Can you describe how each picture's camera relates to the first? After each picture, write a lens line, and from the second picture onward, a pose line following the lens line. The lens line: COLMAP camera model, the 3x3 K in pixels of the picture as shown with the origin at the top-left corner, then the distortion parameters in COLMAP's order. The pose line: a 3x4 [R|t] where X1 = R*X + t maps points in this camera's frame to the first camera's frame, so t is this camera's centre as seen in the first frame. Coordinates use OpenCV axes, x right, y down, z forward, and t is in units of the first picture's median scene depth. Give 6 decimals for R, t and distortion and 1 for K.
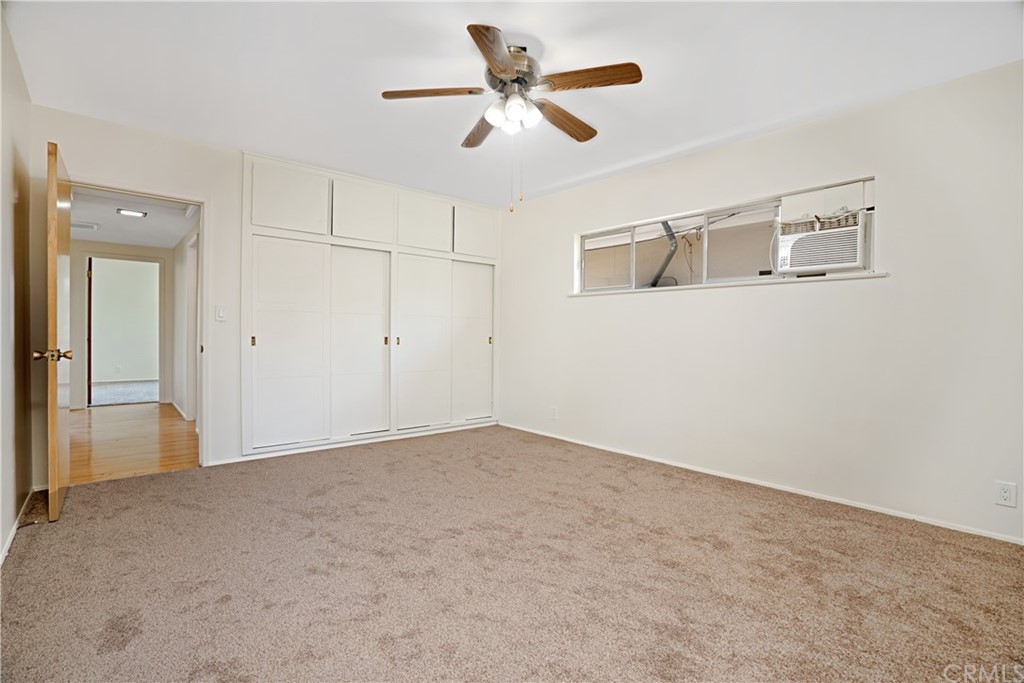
lens RADIAL K [[476.3, 0, 511.0], [0, 476.3, 341.9], [0, 0, 1]] dist [-0.052637, 0.018486]
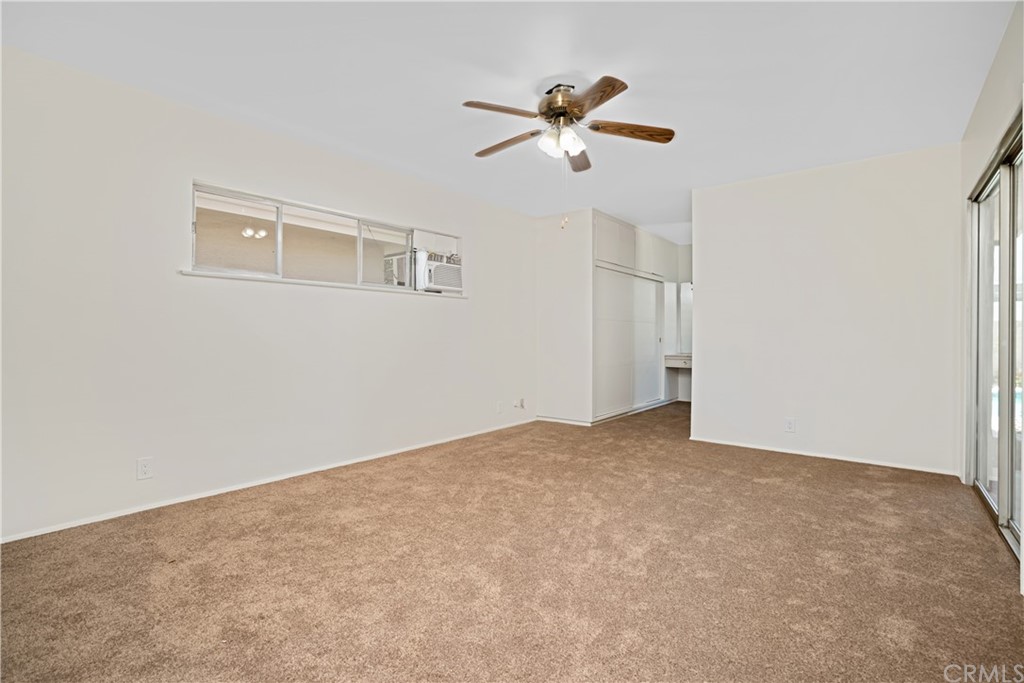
lens RADIAL K [[476.3, 0, 511.0], [0, 476.3, 341.9], [0, 0, 1]] dist [-0.052637, 0.018486]
pose [[-0.183590, -0.027831, 0.982609, -0.843832], [0.007882, 0.999525, 0.029782, -0.027298], [-0.982971, 0.013212, -0.183283, 1.014163]]
